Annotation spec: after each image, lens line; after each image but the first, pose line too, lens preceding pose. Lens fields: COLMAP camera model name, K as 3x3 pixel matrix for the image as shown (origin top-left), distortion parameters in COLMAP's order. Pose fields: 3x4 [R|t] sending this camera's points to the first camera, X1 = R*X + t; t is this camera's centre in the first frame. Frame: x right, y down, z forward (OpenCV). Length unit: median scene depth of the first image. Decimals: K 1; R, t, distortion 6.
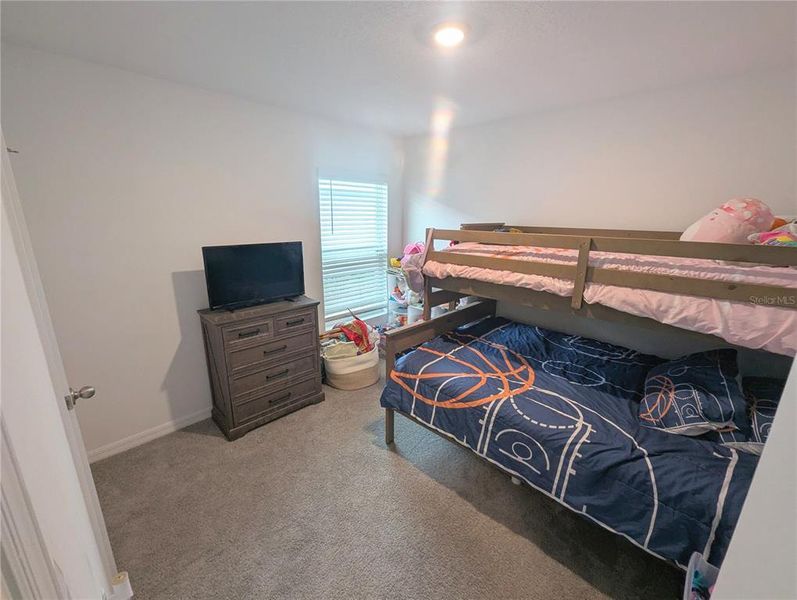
lens RADIAL K [[332.4, 0, 403.5], [0, 332.4, 302.9], [0, 0, 1]] dist [0.002153, -0.000157]
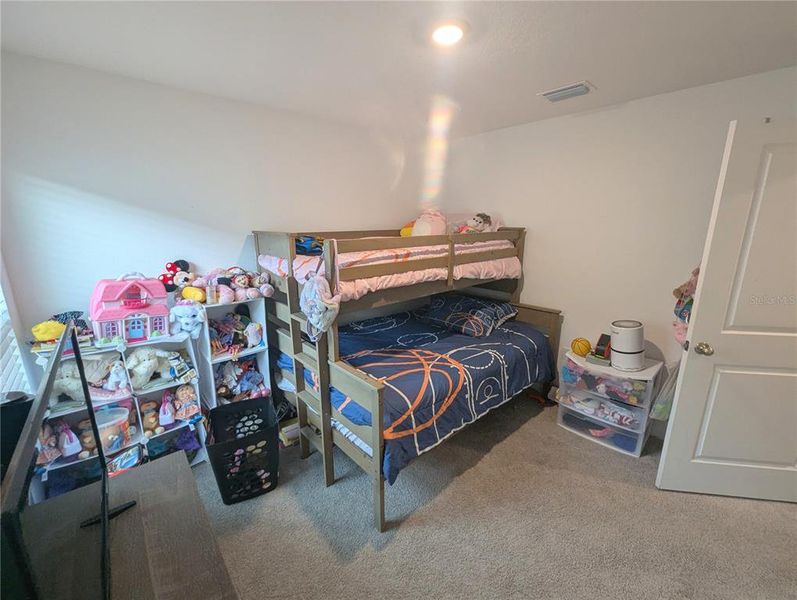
lens RADIAL K [[332.4, 0, 403.2], [0, 332.4, 296.6], [0, 0, 1]] dist [0.002153, -0.000157]
pose [[0.085791, -0.239655, 0.967060, -0.789178], [0.259238, 0.942575, 0.210589, -0.262609], [-0.961996, 0.232632, 0.142993, 0.917334]]
